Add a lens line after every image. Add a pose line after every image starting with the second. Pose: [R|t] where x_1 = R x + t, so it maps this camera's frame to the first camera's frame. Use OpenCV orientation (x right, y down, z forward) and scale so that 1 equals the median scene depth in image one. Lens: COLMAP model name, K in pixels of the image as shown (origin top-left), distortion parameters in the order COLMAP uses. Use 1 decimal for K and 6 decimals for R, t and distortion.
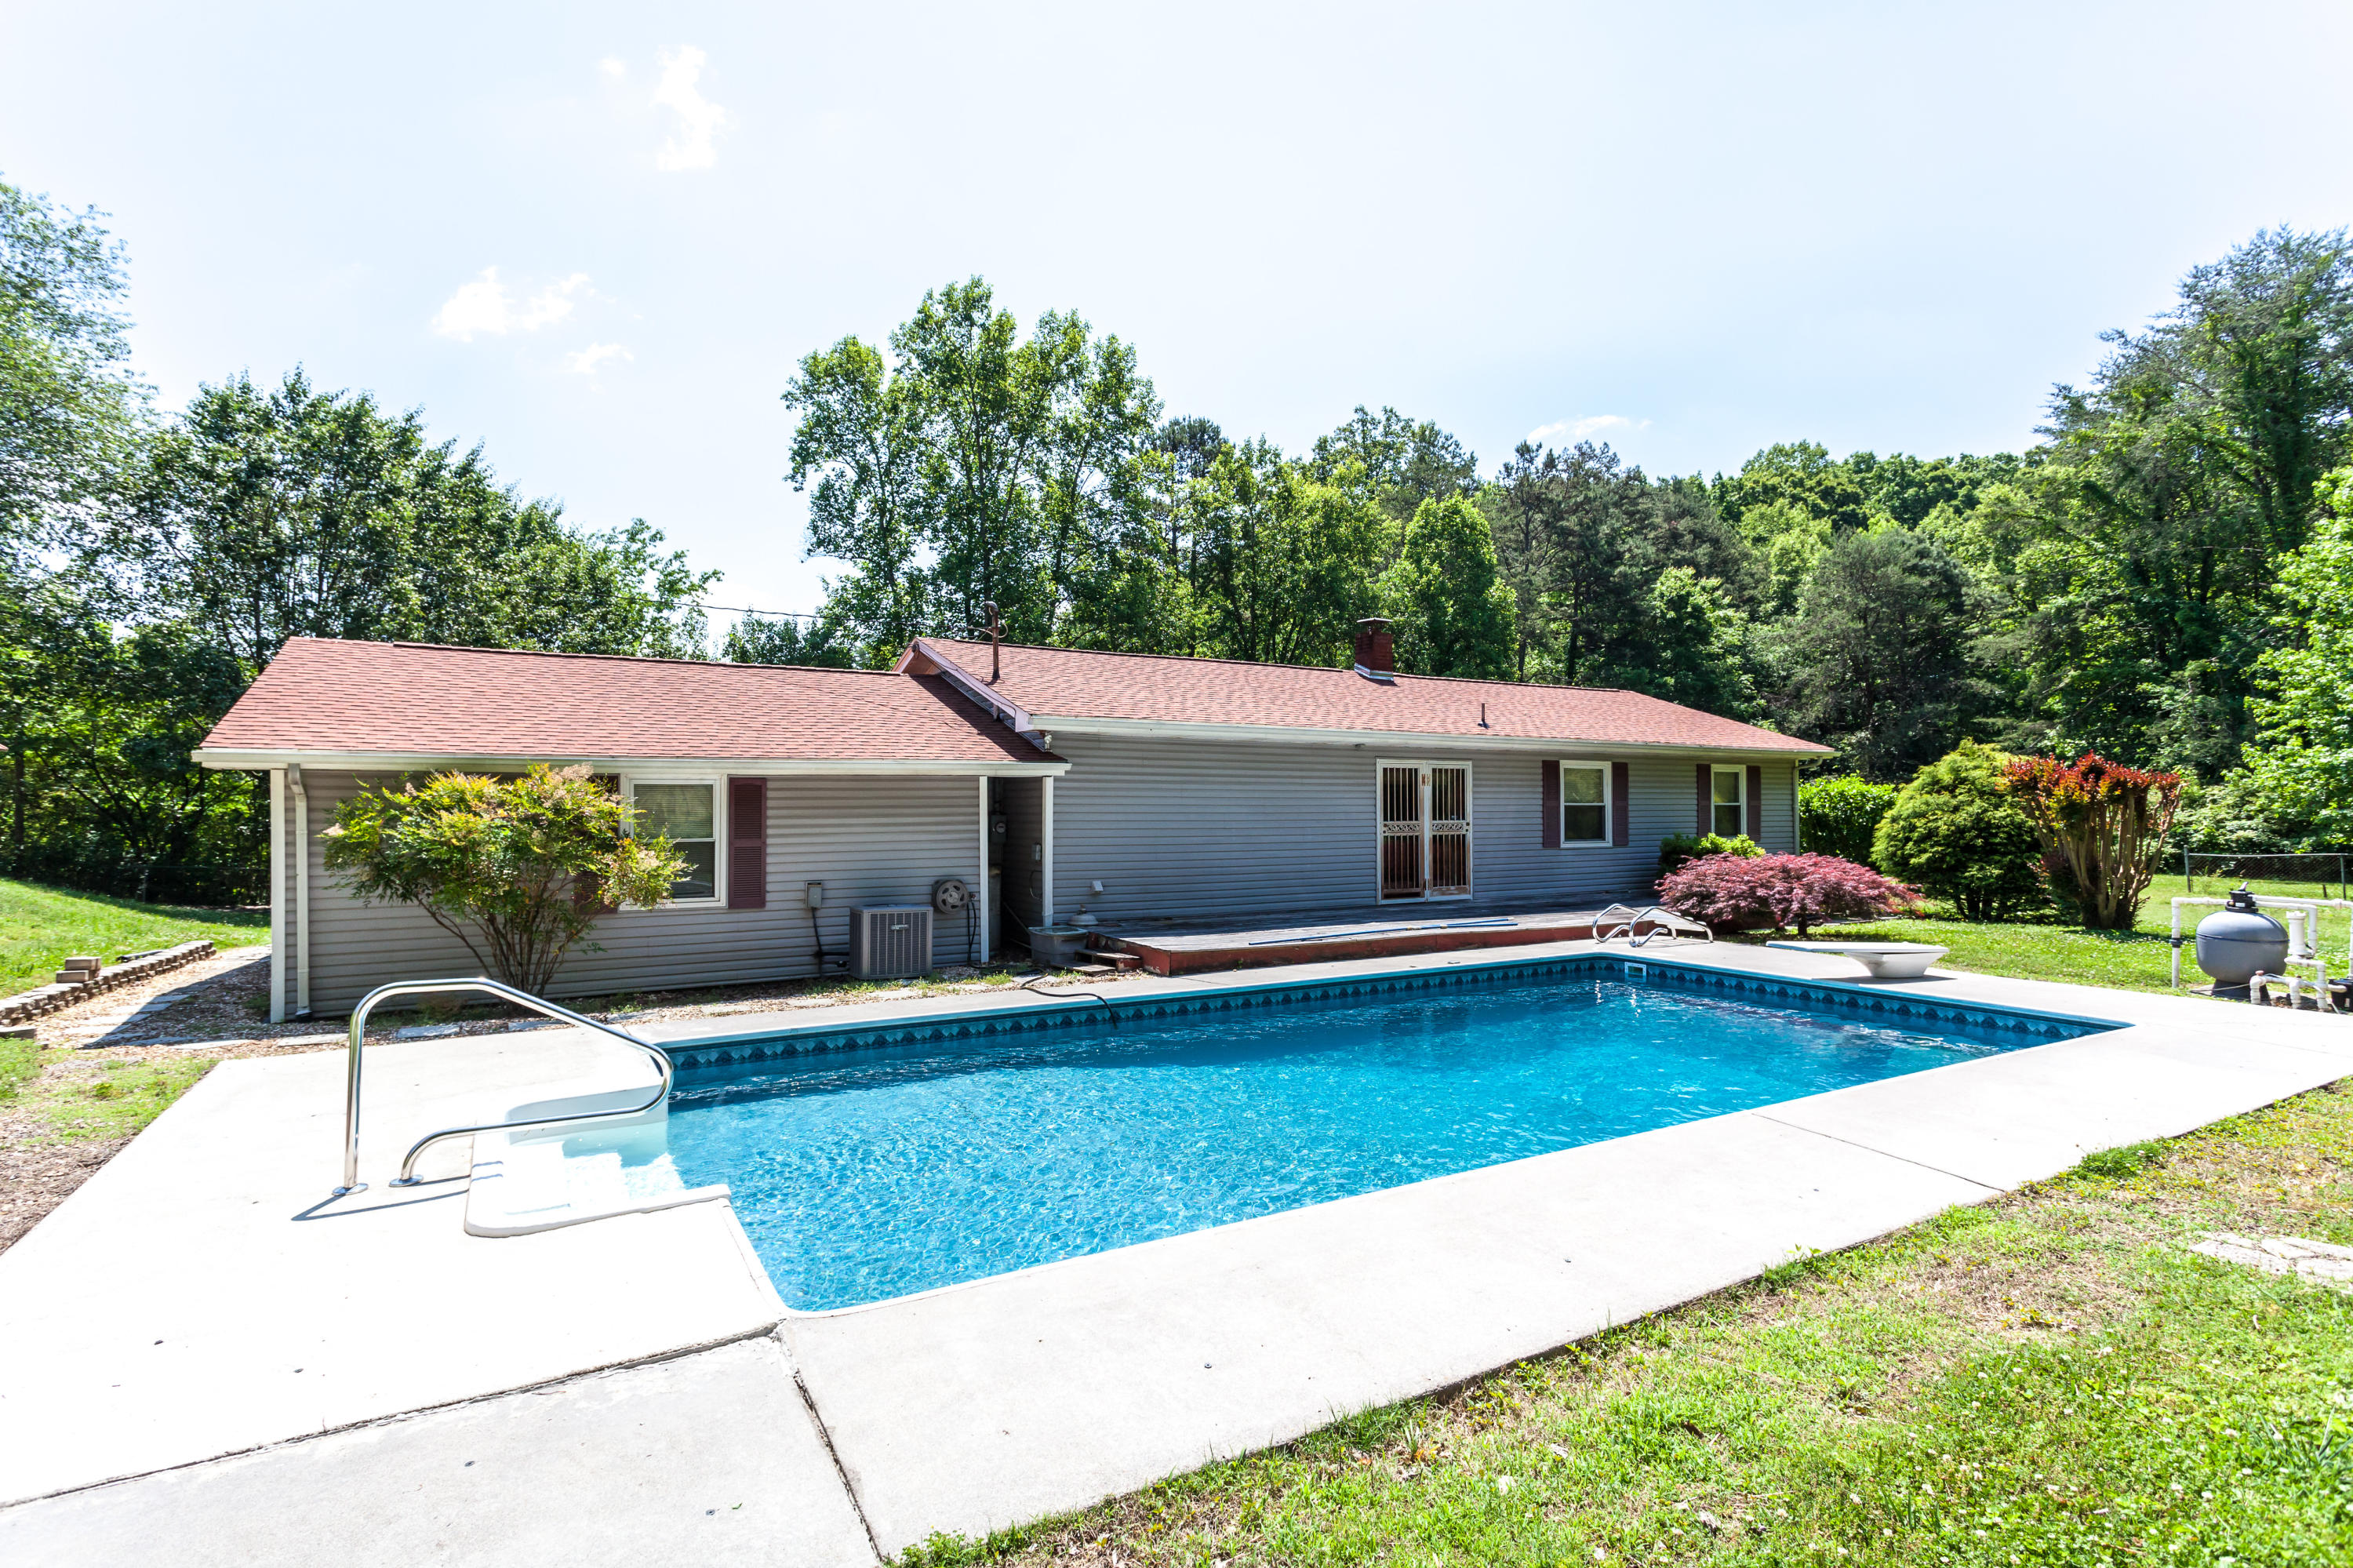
lens RADIAL K [[1114.7, 0, 1194.1], [0, 1114.7, 785.2], [0, 0, 1]] dist [0.003295, 0.000913]
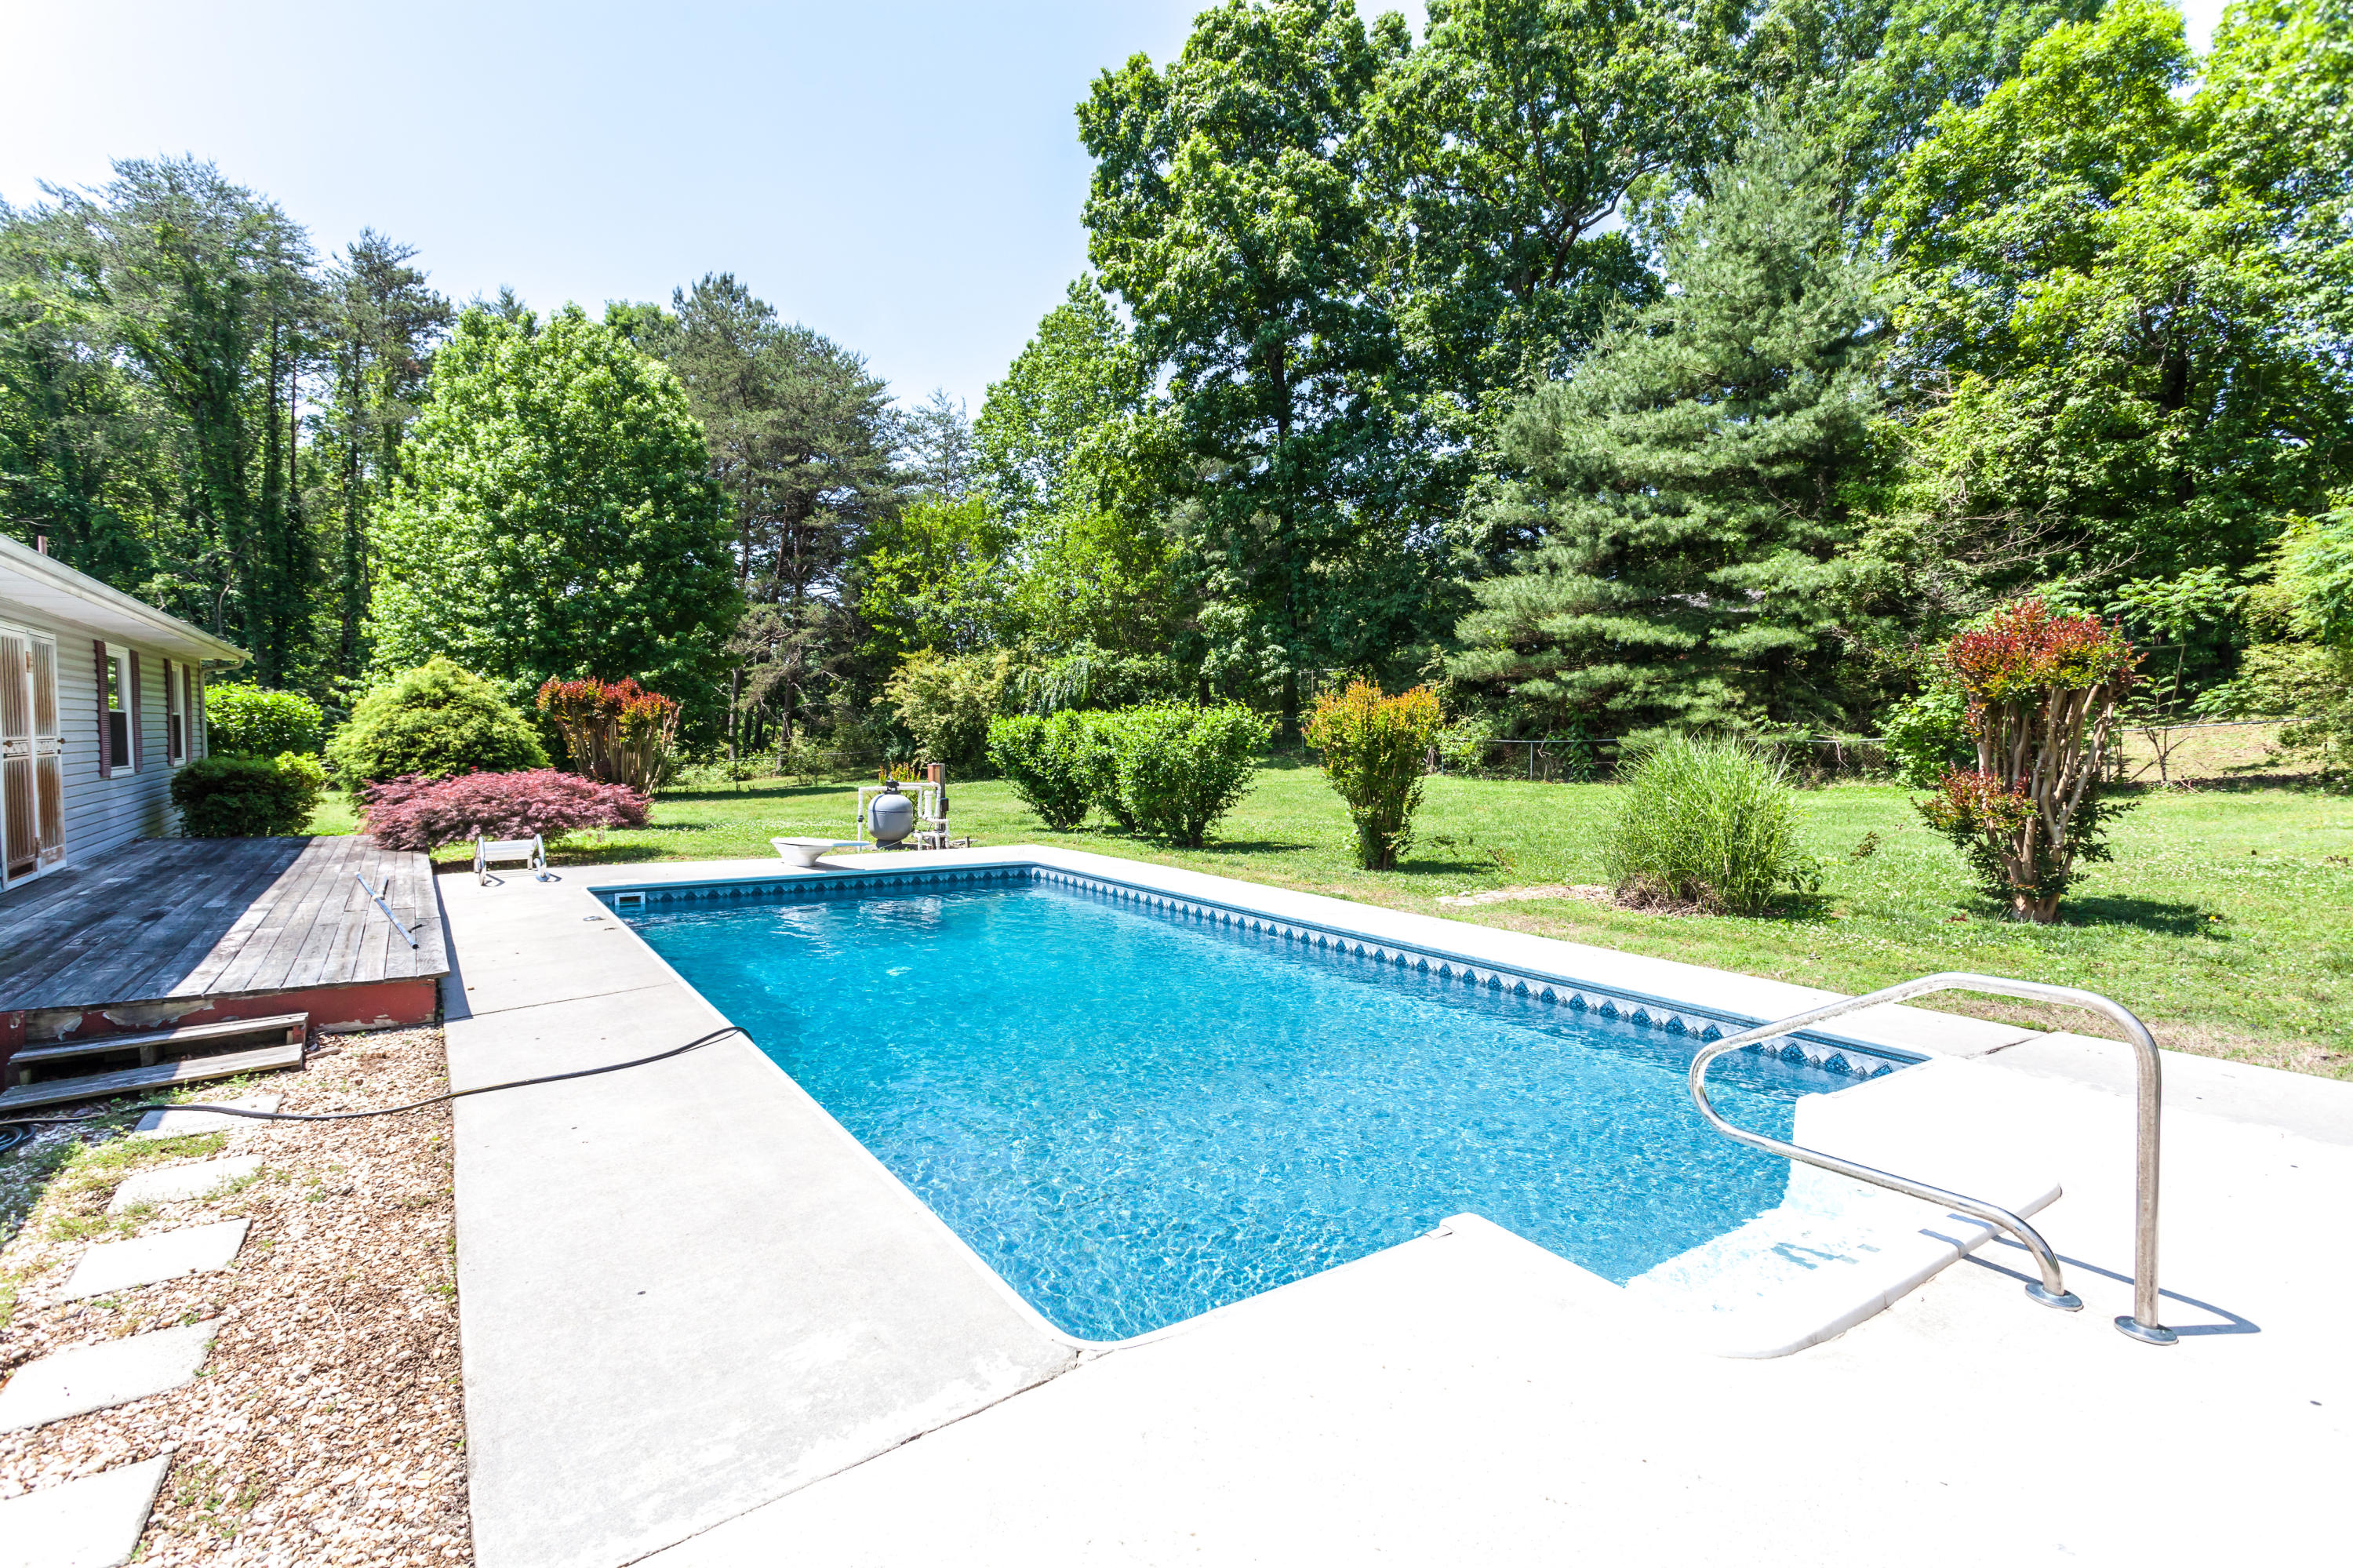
lens RADIAL K [[1114.7, 0, 1179.6], [0, 1114.7, 786.6], [0, 0, 1]] dist [0.003295, 0.000913]
pose [[-0.063546, -0.045247, 0.996953, -0.144811], [-0.028151, 0.998655, 0.043530, 0.006431], [-0.997582, -0.025299, -0.064734, 0.171077]]
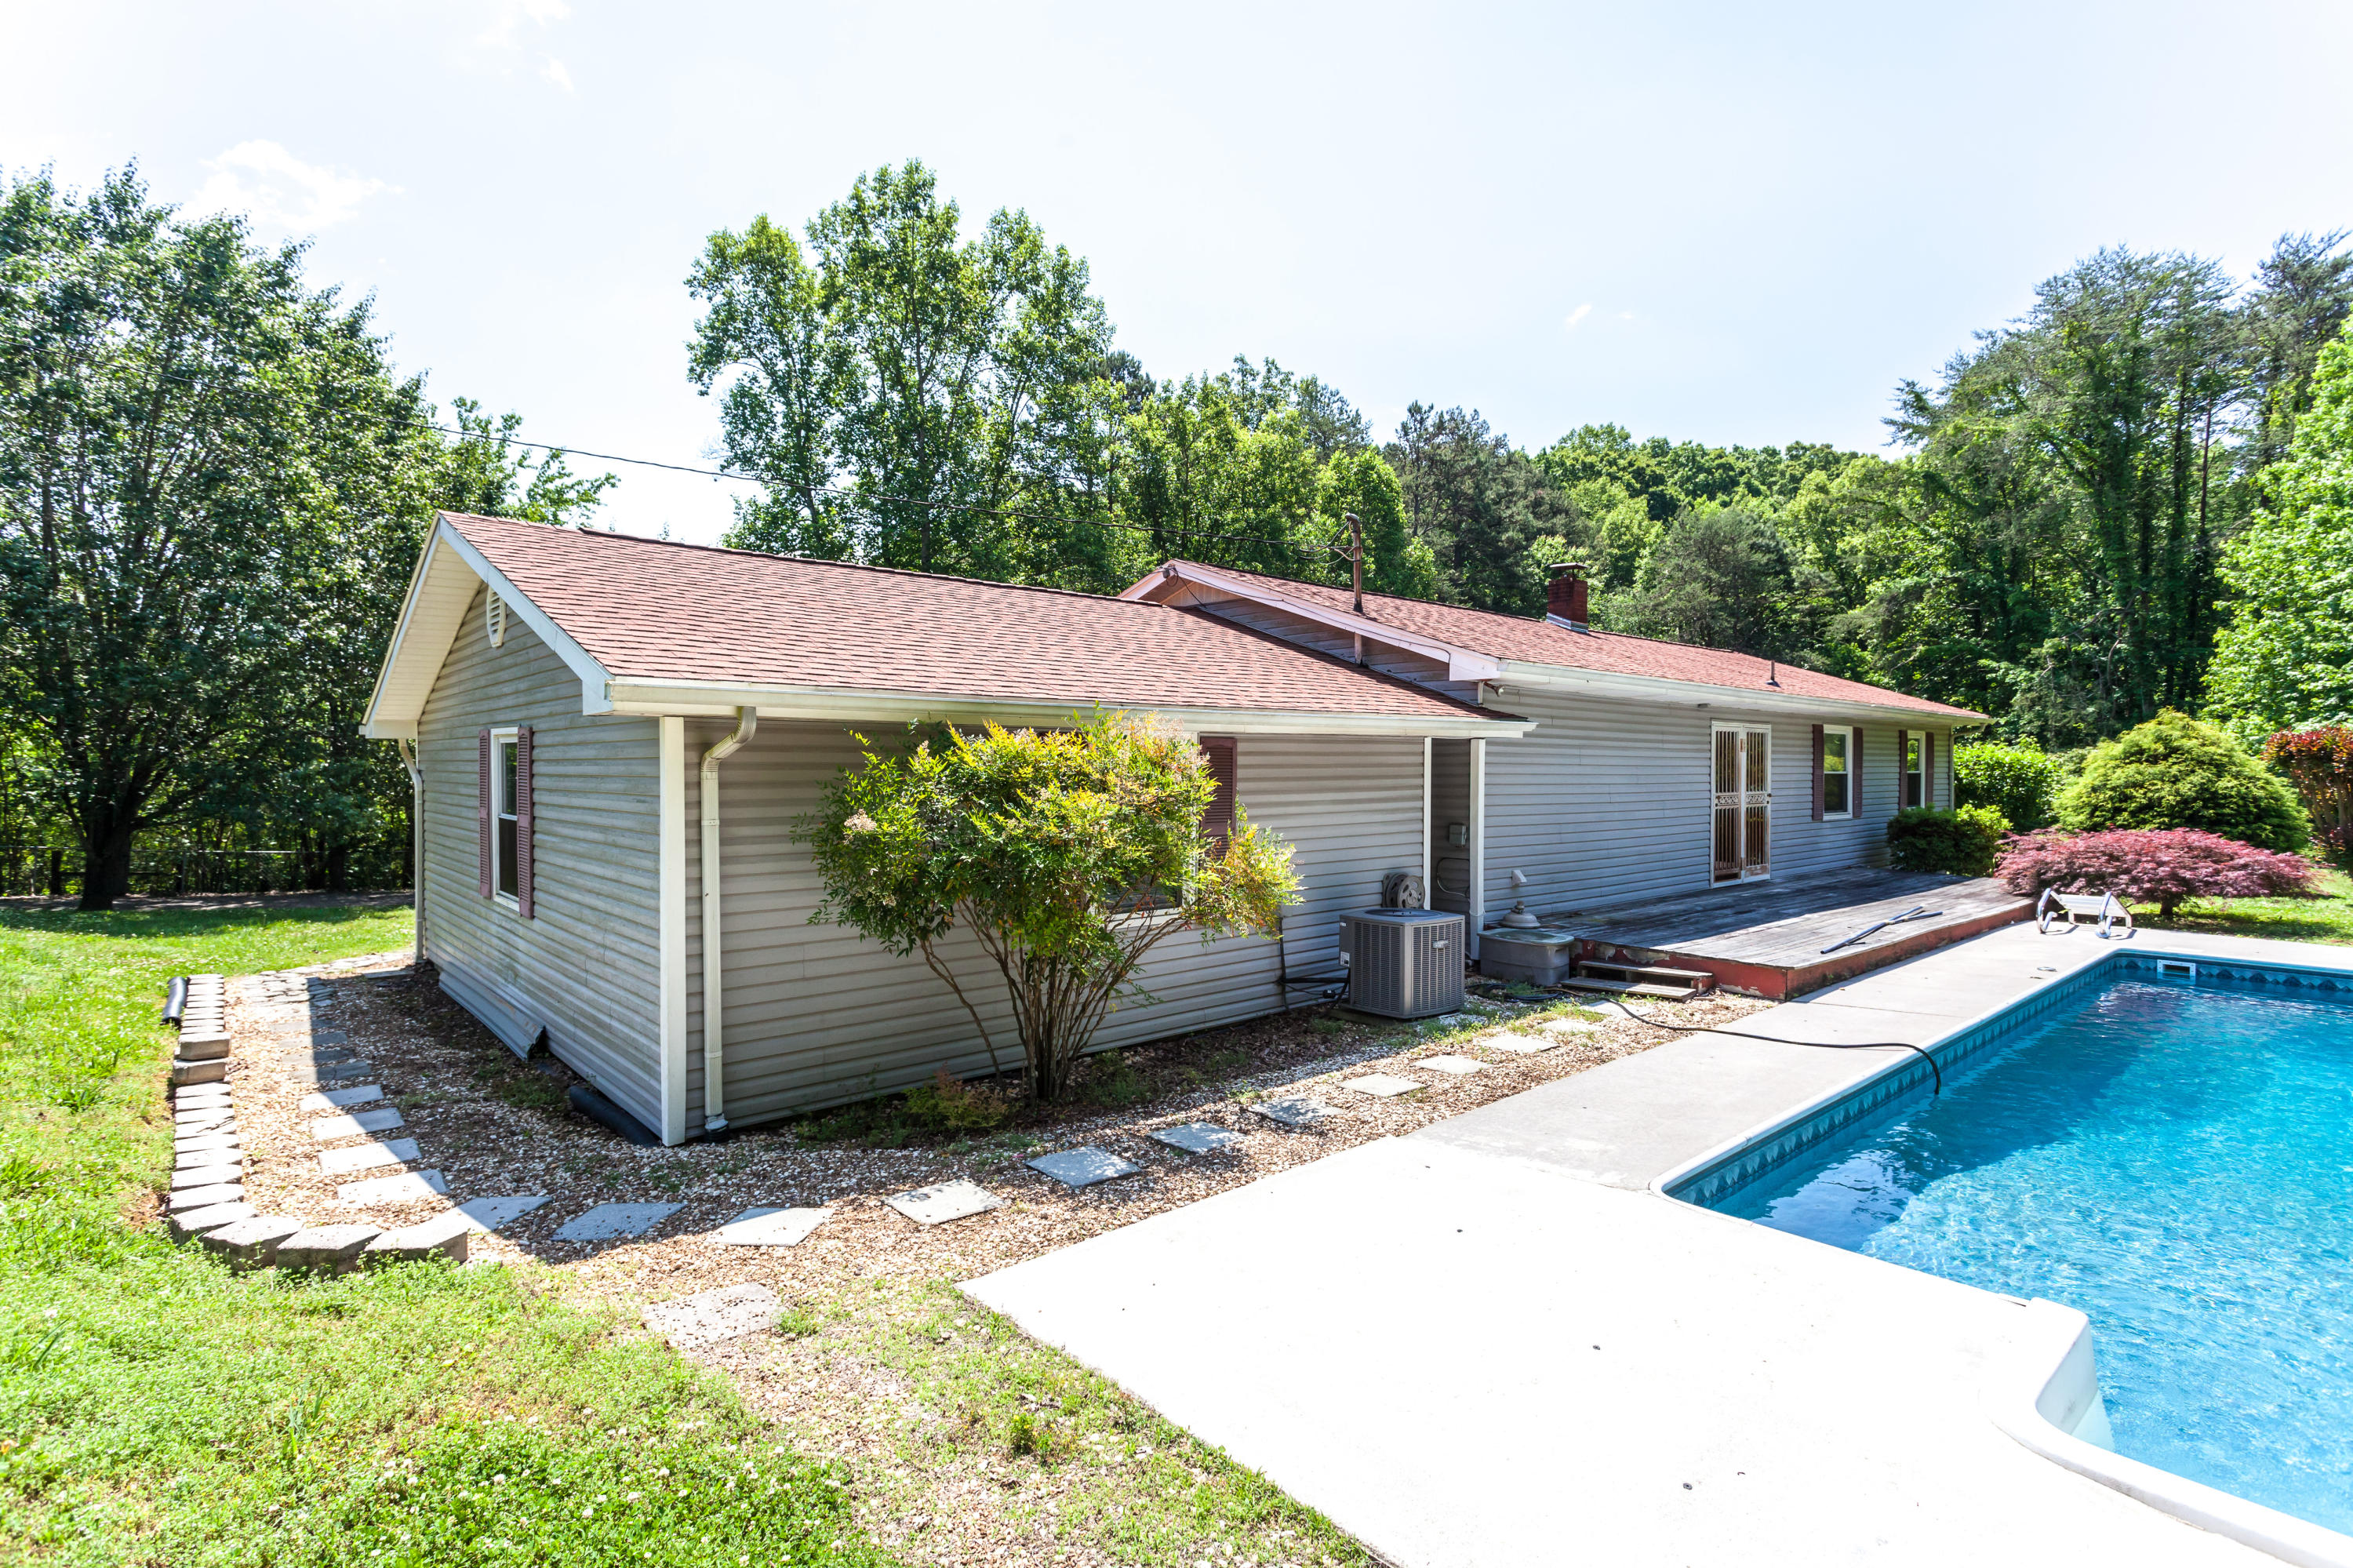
lens RADIAL K [[1114.7, 0, 1176.0], [0, 1114.7, 773.8], [0, 0, 1]] dist [0.003295, 0.000913]
pose [[0.982893, 0.003917, 0.184138, -0.145733], [-0.008830, 0.999626, 0.025870, -0.000324], [-0.183968, -0.027053, 0.982560, 0.081416]]
